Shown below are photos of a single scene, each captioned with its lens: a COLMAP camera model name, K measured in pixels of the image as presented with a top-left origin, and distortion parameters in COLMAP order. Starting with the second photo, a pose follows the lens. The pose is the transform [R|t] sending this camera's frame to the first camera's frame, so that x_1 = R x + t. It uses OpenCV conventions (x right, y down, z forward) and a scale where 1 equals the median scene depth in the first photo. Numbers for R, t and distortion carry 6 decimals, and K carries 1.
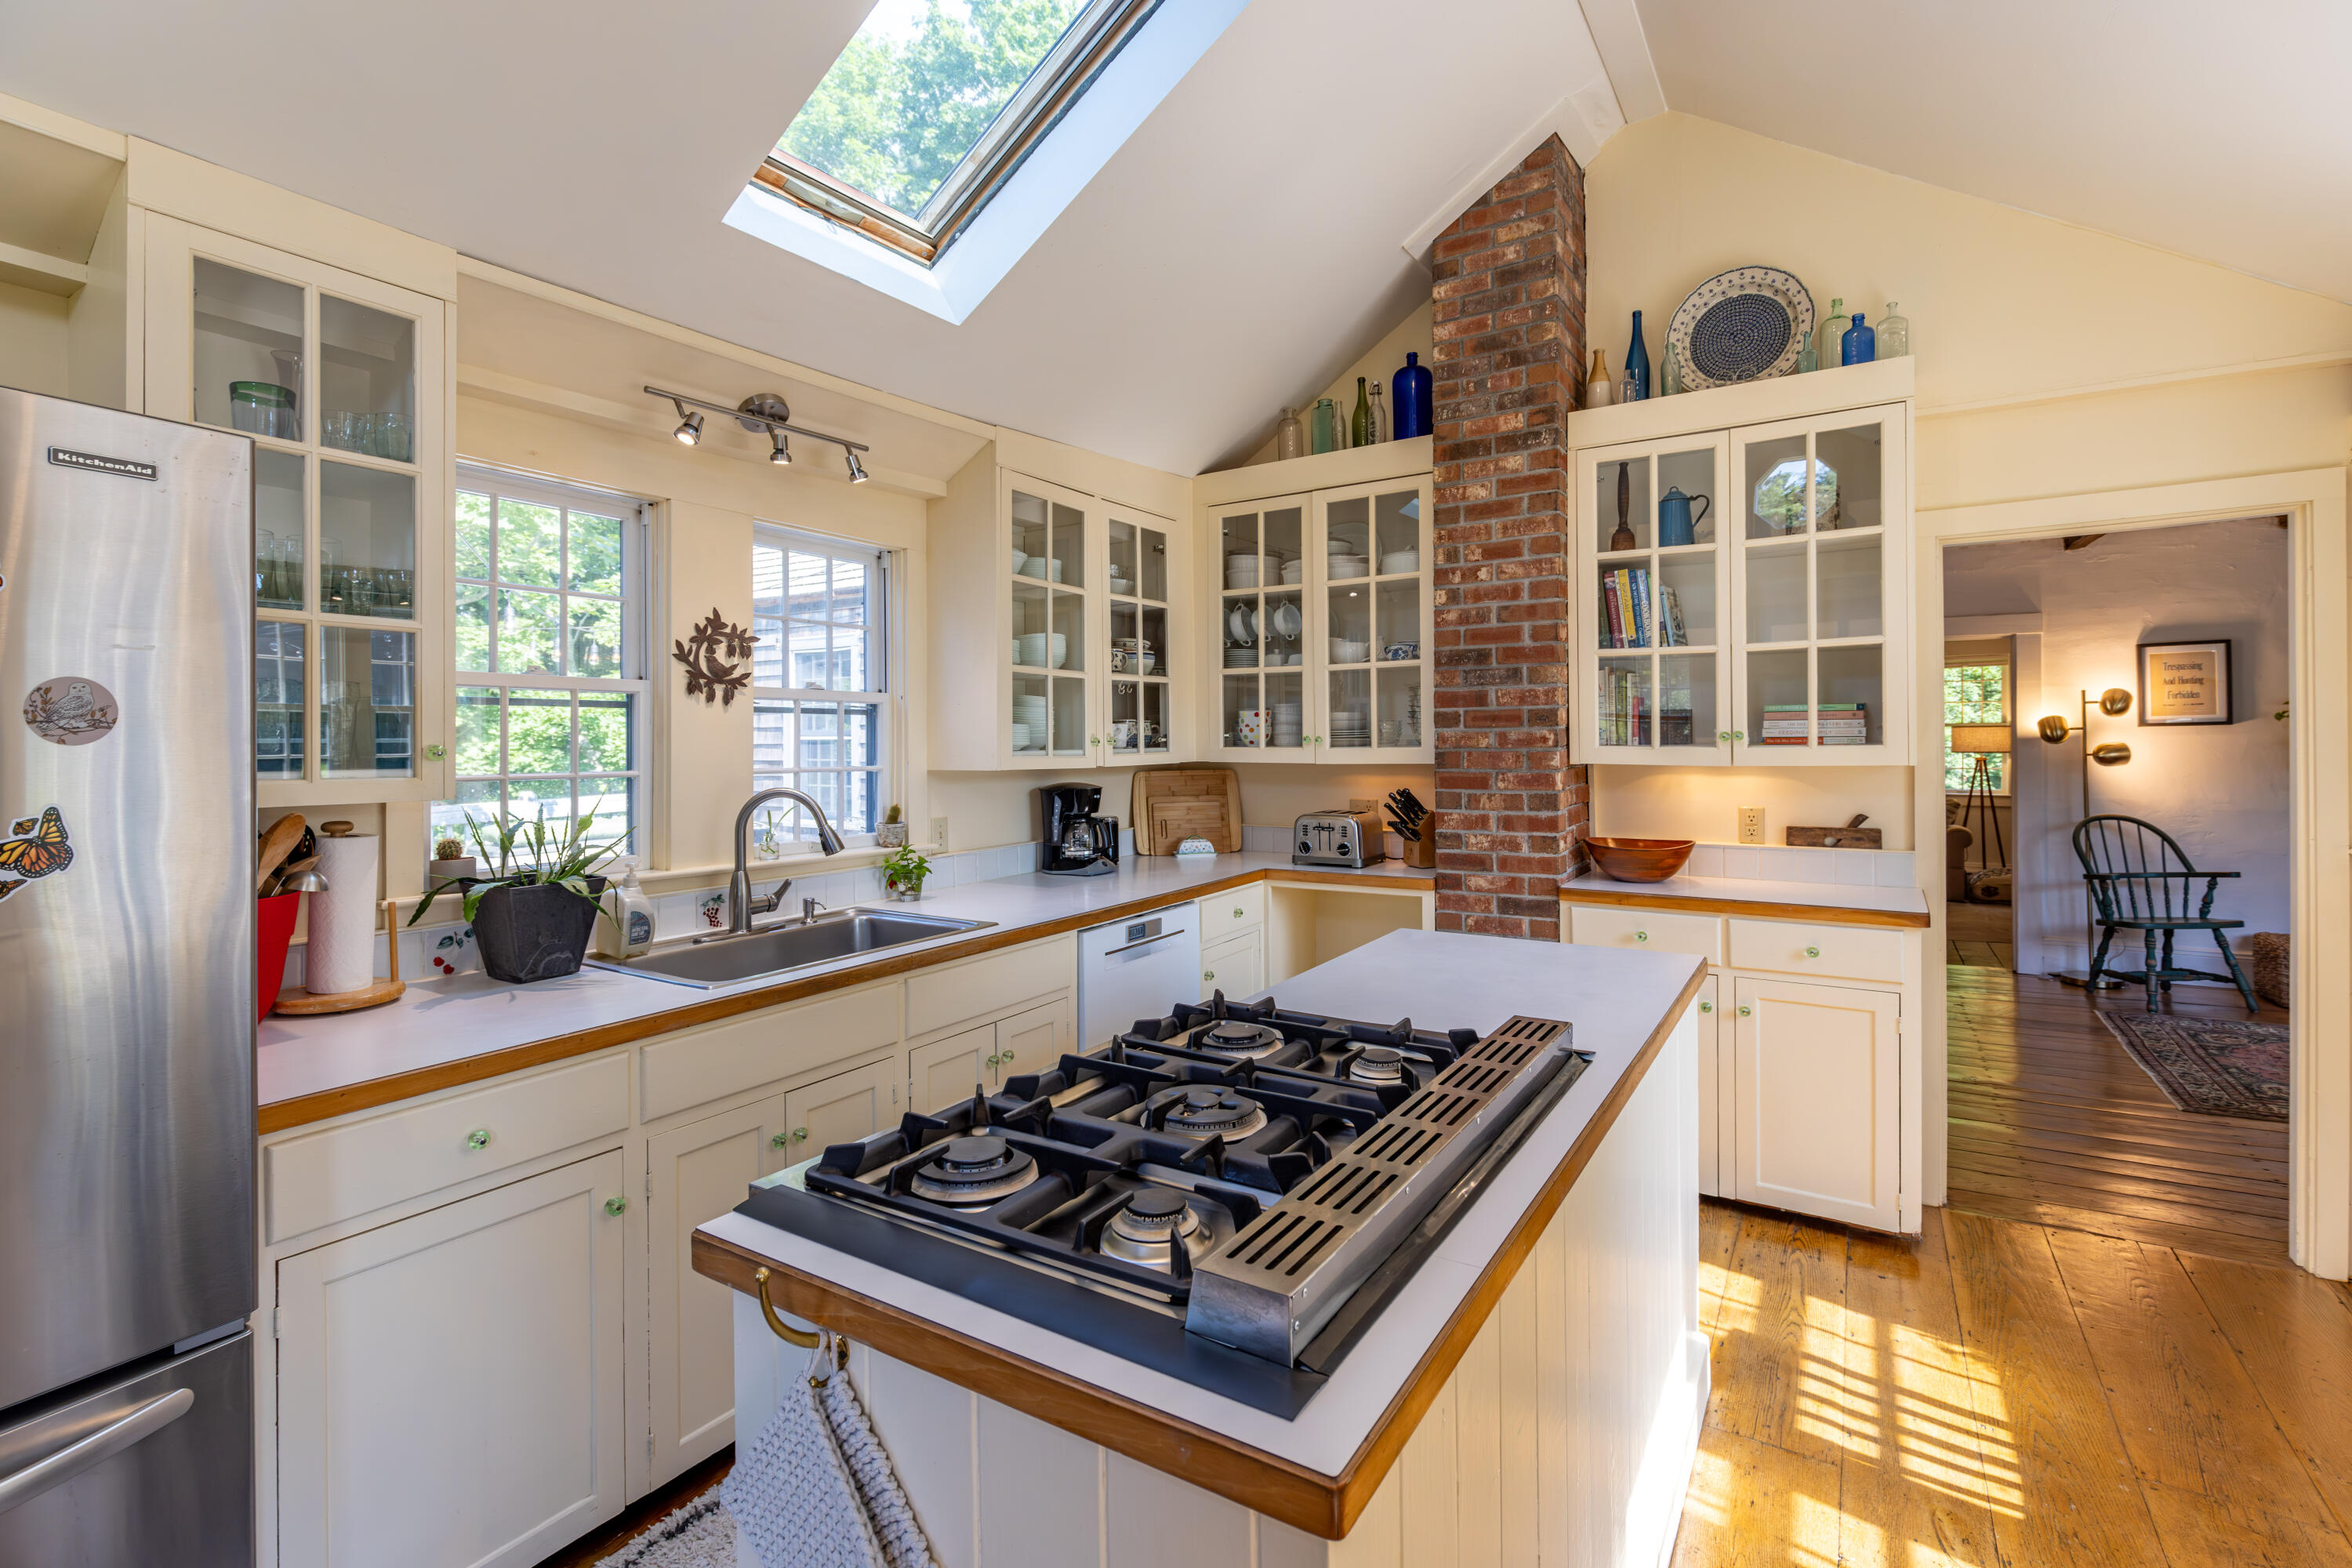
lens RADIAL K [[1078.3, 0, 1176.4], [0, 1078.3, 753.4], [0, 0, 1]] dist [0.001305, 0.000086]
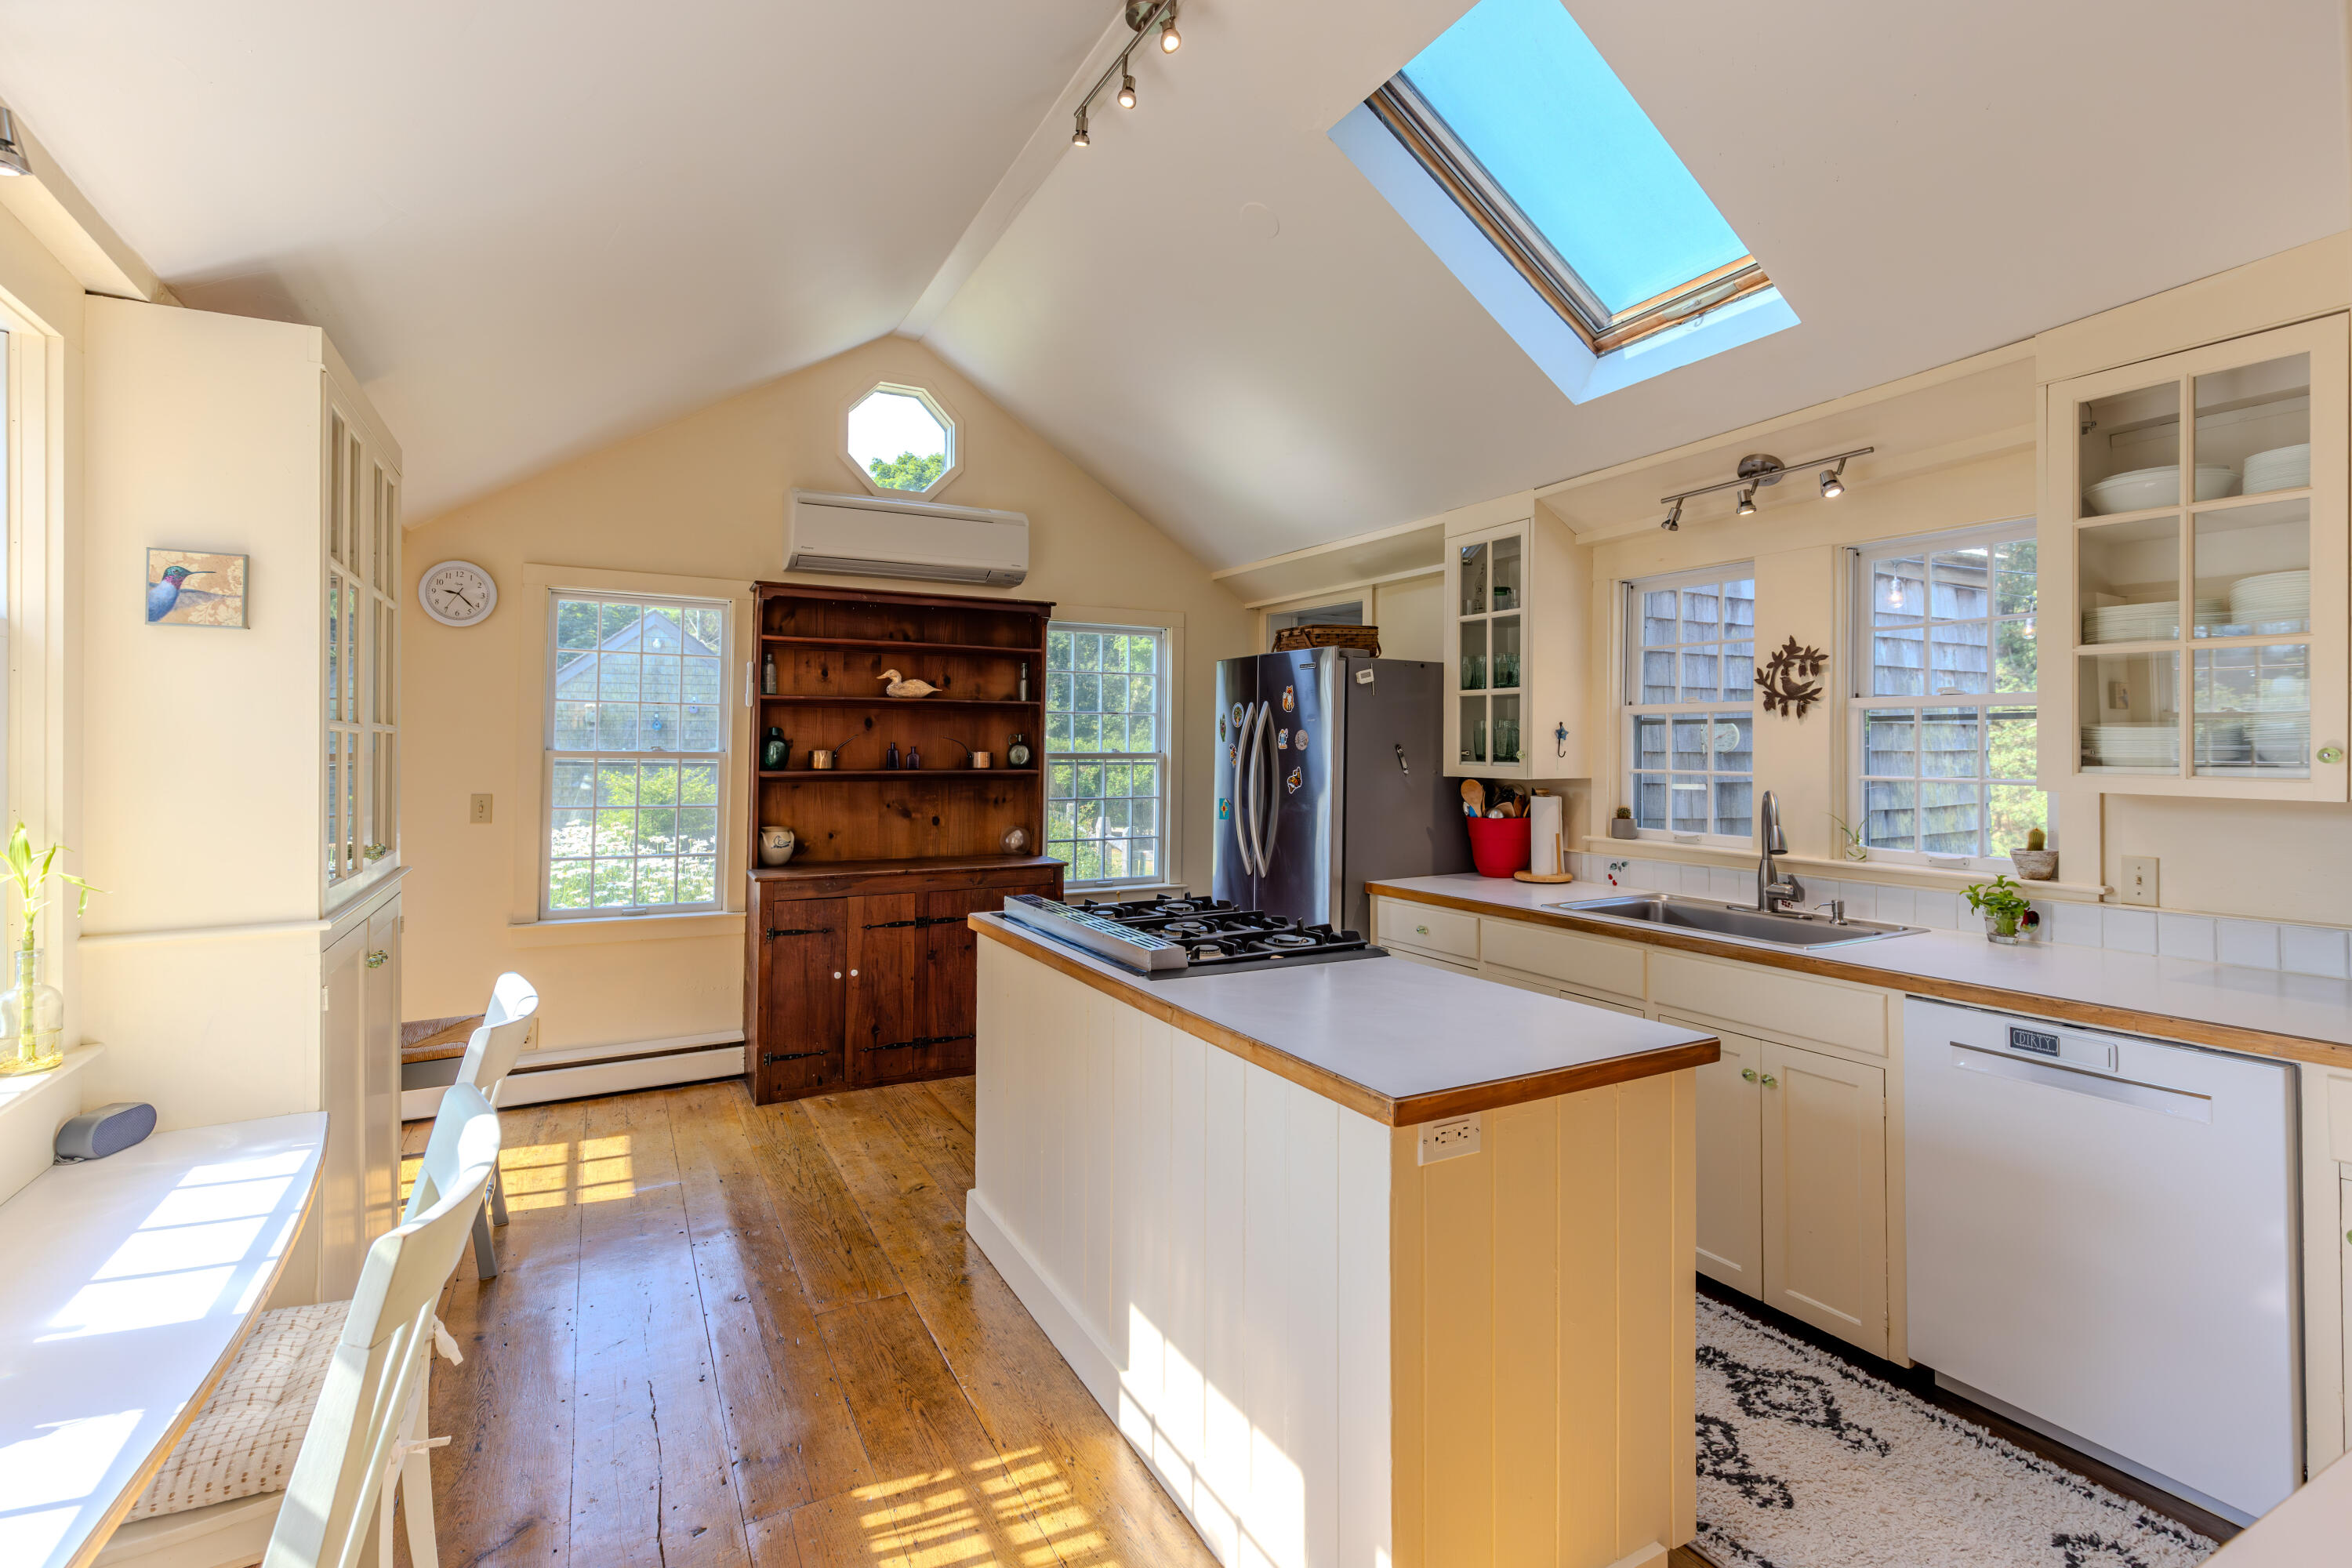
lens RADIAL K [[1103.9, 0, 1176.1], [0, 1103.9, 734.9], [0, 0, 1]] dist [-0.000409, -0.000048]
pose [[-0.495224, -0.001481, -0.868764, 0.964409], [-0.005771, 0.999982, 0.001585, -0.025533], [0.868746, 0.005799, -0.495223, 1.034086]]
